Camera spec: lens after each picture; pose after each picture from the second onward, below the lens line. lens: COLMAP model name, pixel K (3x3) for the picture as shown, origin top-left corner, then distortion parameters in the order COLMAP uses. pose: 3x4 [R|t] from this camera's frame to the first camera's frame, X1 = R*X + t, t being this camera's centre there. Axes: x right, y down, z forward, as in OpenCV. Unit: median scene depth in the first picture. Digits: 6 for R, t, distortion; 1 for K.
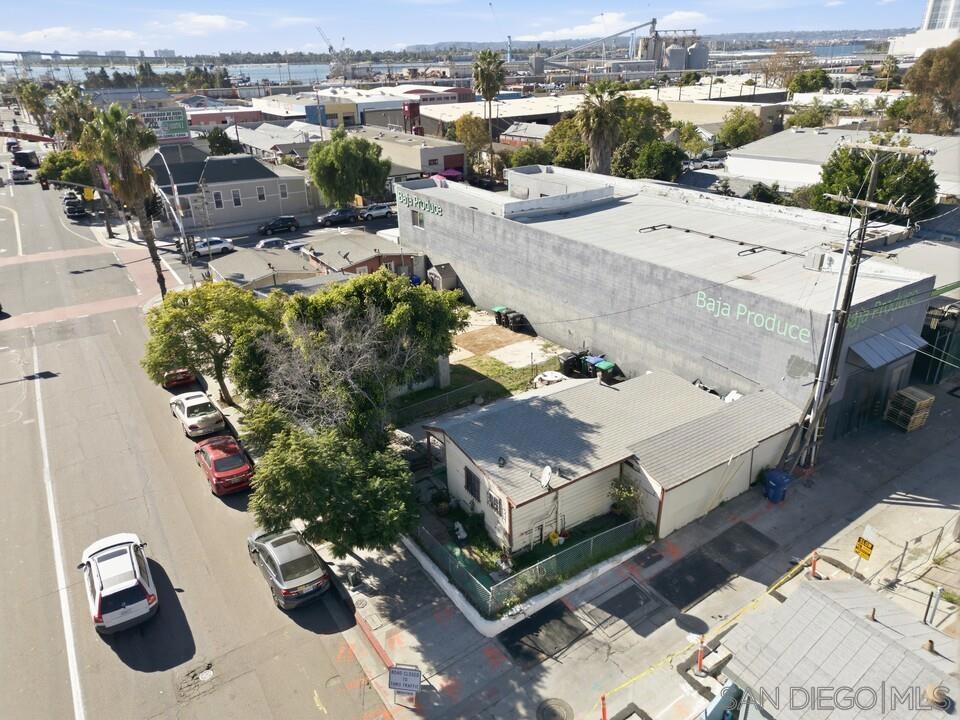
lens RADIAL K [[670.8, 0, 478.8], [0, 670.8, 363.5], [0, 0, 1]] dist [0.062120, -0.061515]
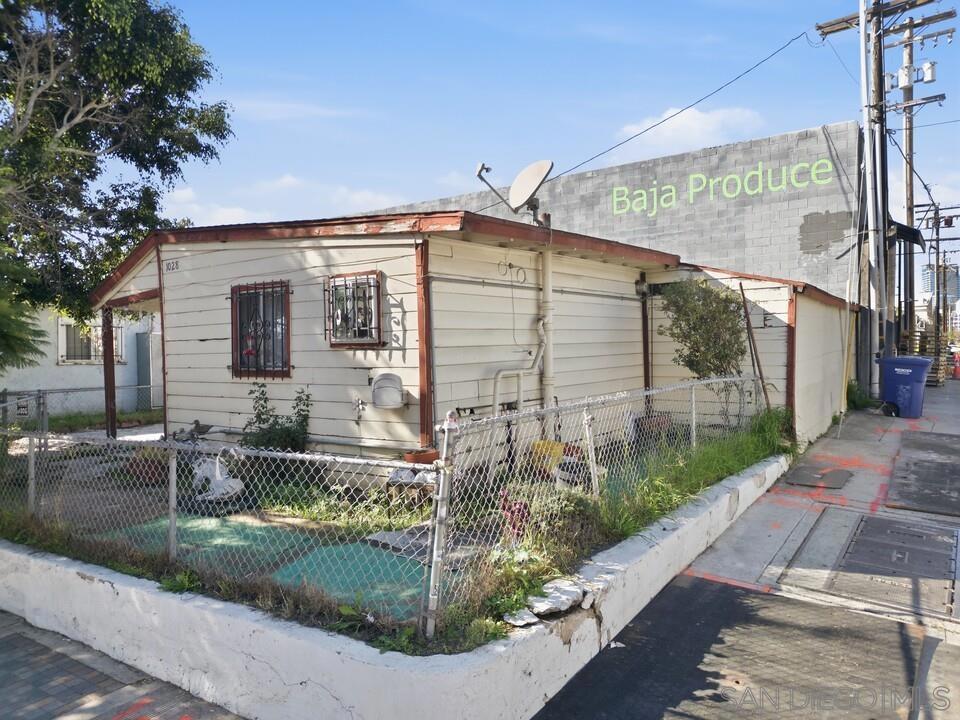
lens RADIAL K [[670.8, 0, 478.3], [0, 670.8, 359.4], [0, 0, 1]] dist [0.062120, -0.061515]
pose [[0.929315, 0.005644, 0.369244, -0.026880], [0.145952, 0.912863, -0.381286, 0.283183], [-0.339221, 0.408227, 0.847514, 0.624288]]
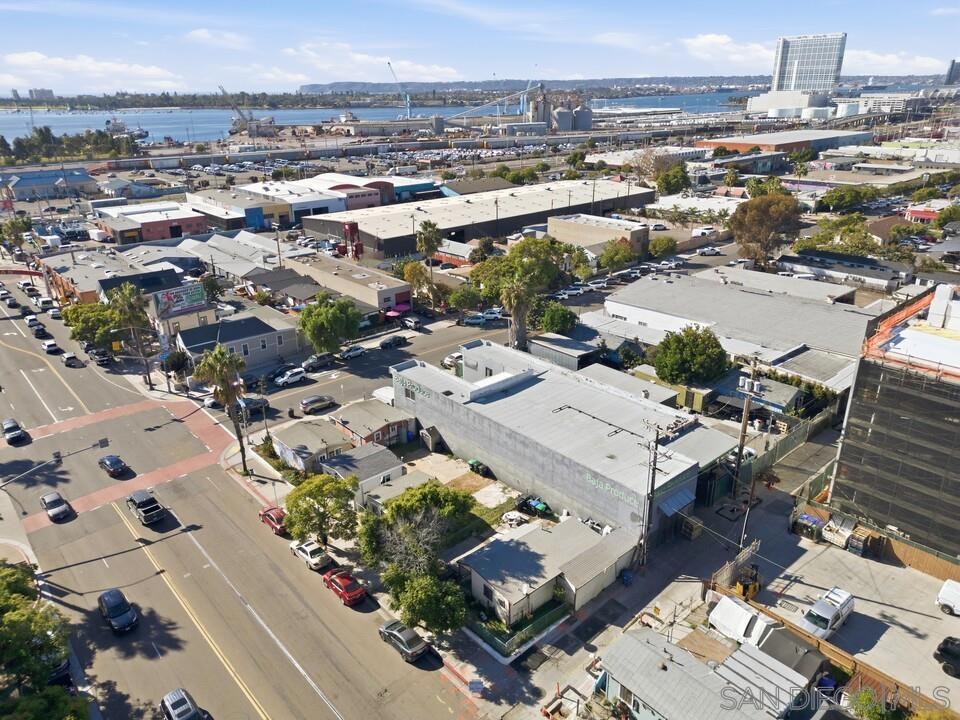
lens RADIAL K [[670.8, 0, 478.8], [0, 670.8, 364.7], [0, 0, 1]] dist [0.062120, -0.061515]
pose [[0.989703, -0.045770, 0.135620, -0.255593], [0.051905, 0.997766, -0.042054, -0.387150], [-0.133392, 0.048661, 0.989868, -0.978943]]
